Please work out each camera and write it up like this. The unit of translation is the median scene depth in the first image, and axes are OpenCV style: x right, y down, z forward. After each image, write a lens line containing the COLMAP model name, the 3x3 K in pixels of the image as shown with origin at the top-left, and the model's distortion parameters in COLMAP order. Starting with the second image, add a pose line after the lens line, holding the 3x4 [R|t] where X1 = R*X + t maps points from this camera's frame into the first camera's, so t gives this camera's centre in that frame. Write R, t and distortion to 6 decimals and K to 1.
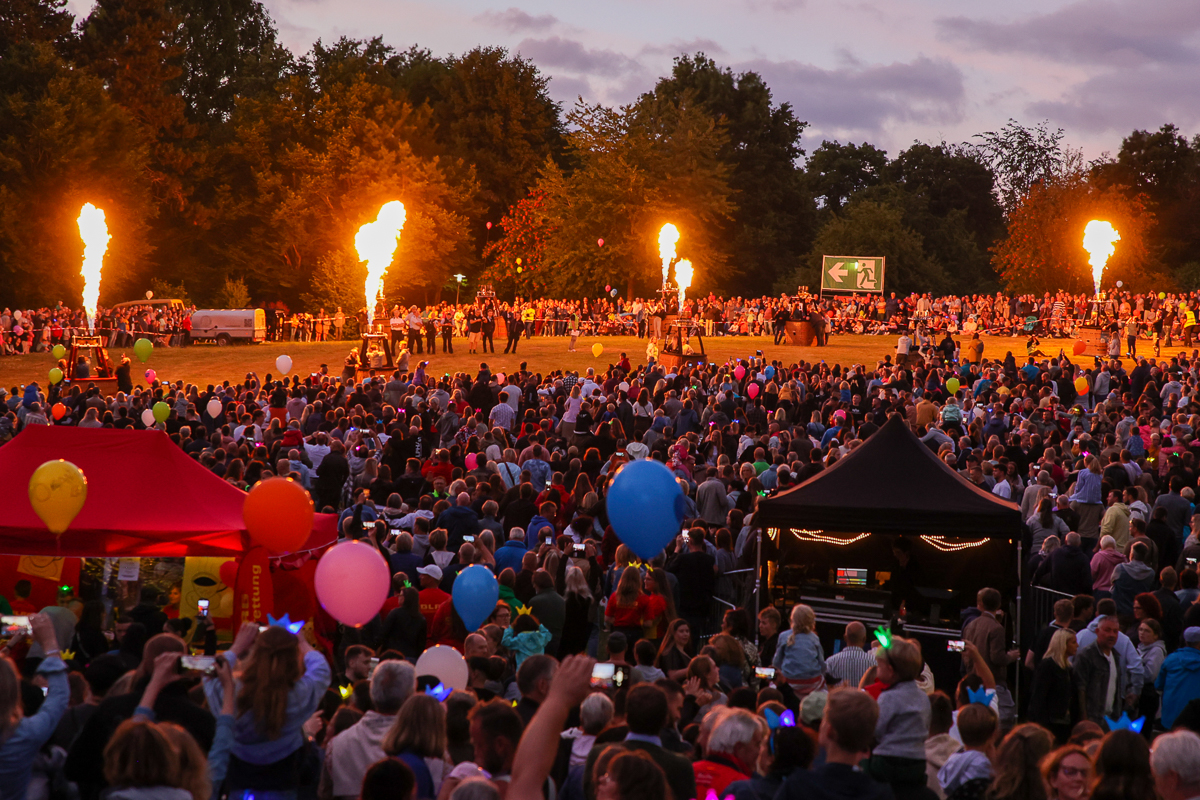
lens RADIAL K [[2456.7, 0, 601.4], [0, 2456.7, 405.7], [0, 0, 1]] dist [0.202908, 0.000000]
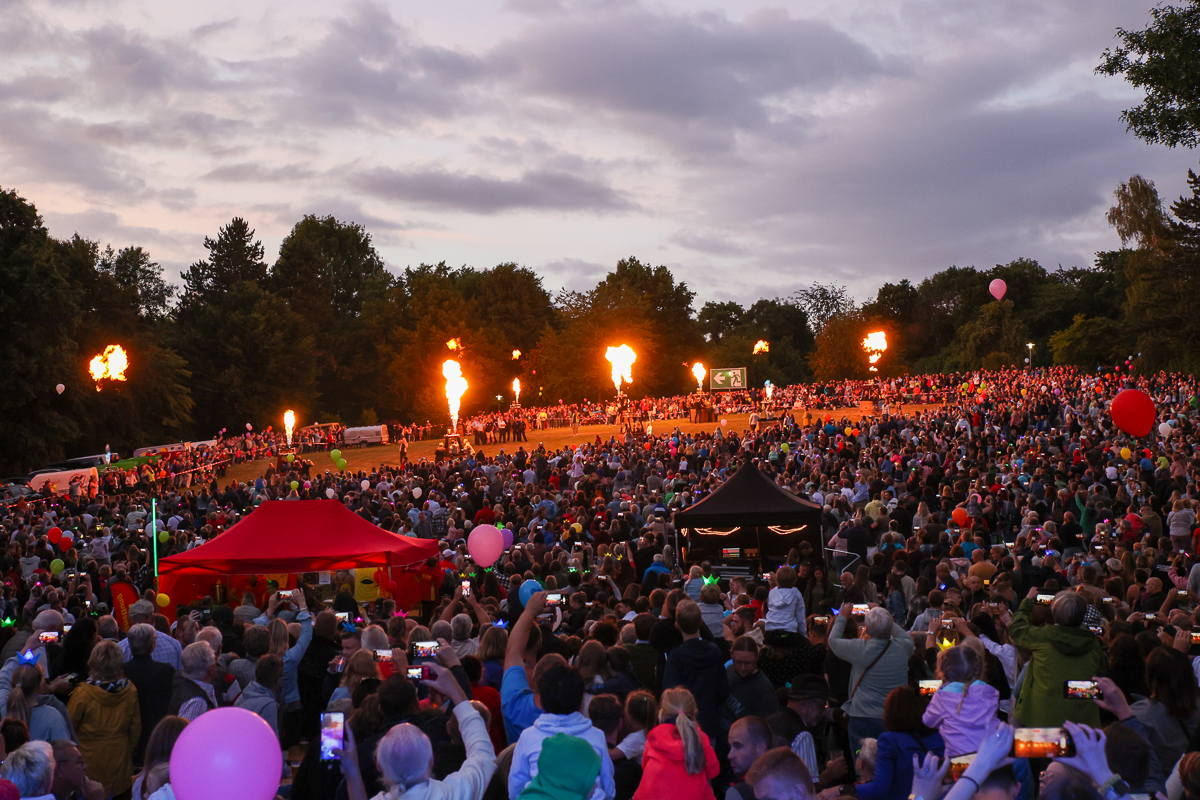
lens RADIAL K [[1459.3, 0, 604.7], [0, 1459.3, 392.9], [0, 0, 1]] dist [0.021579, 0.000000]
pose [[0.997174, -0.073769, 0.014190, 0.001067], [0.074383, 0.996015, -0.049214, -0.000039], [-0.010503, 0.050130, 0.998687, -0.011402]]
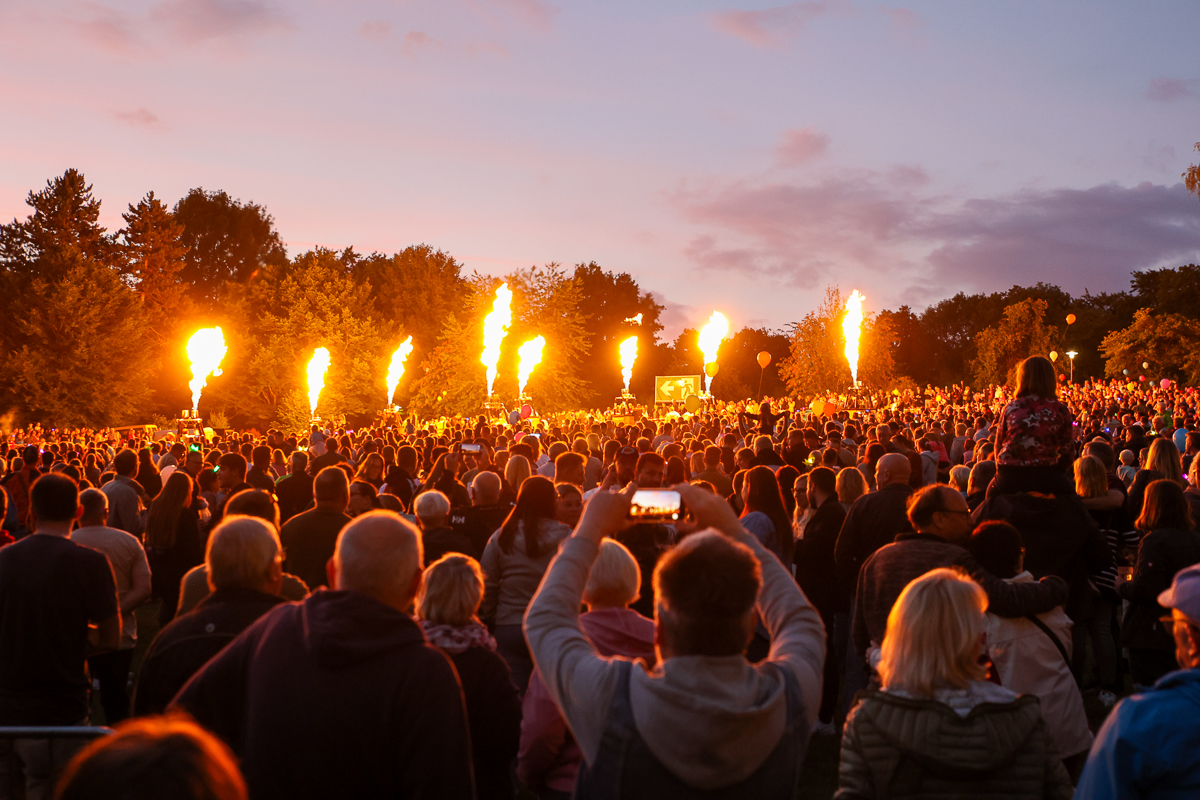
lens RADIAL K [[1459.3, 0, 606.4], [0, 1459.3, 403.5], [0, 0, 1]] dist [0.021579, 0.000000]
pose [[0.999056, -0.039053, 0.018999, 0.045226], [0.040375, 0.996362, -0.075055, 0.011188], [-0.015999, 0.075752, 0.996998, 0.201622]]
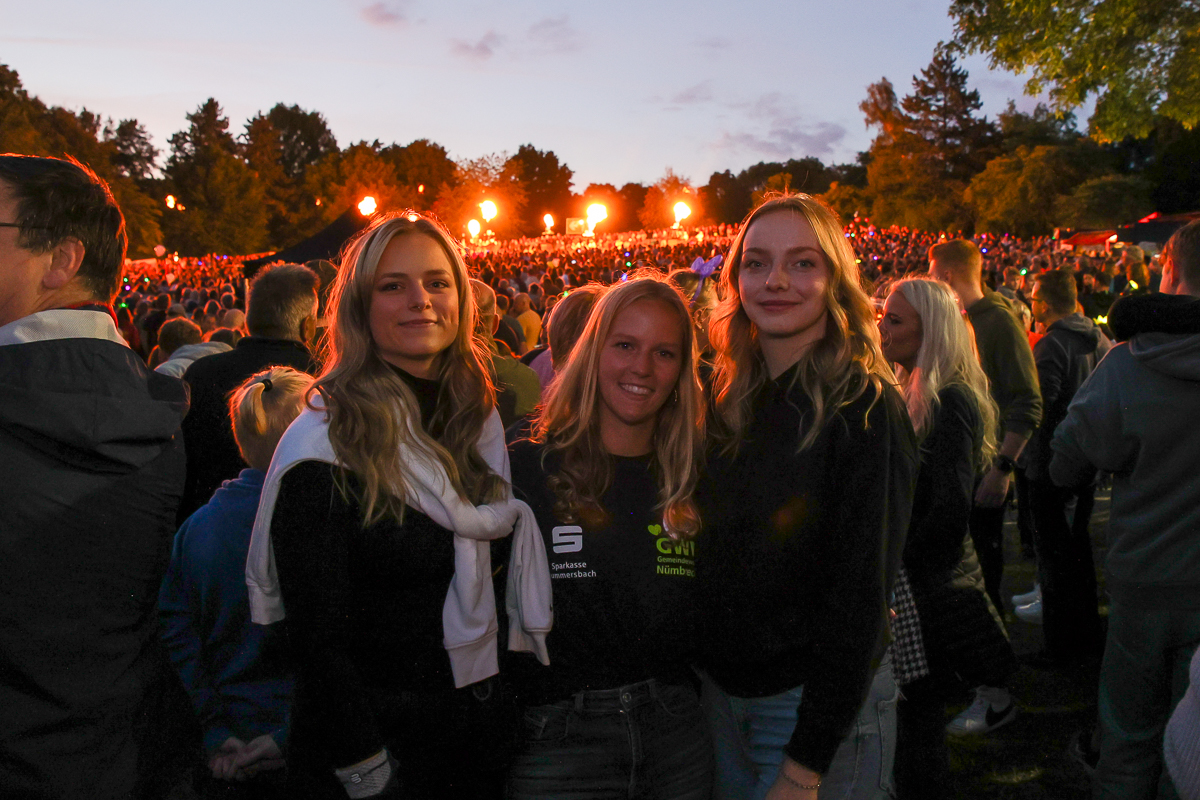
lens RADIAL K [[993.2, 0, 636.7], [0, 993.2, 358.2], [0, 0, 1]] dist [-0.113785, 0.022519]
pose [[0.992528, -0.061088, 0.105624, 0.047222], [0.055032, 0.996720, 0.059327, 0.015289], [-0.108901, -0.053071, 0.992635, 0.076870]]
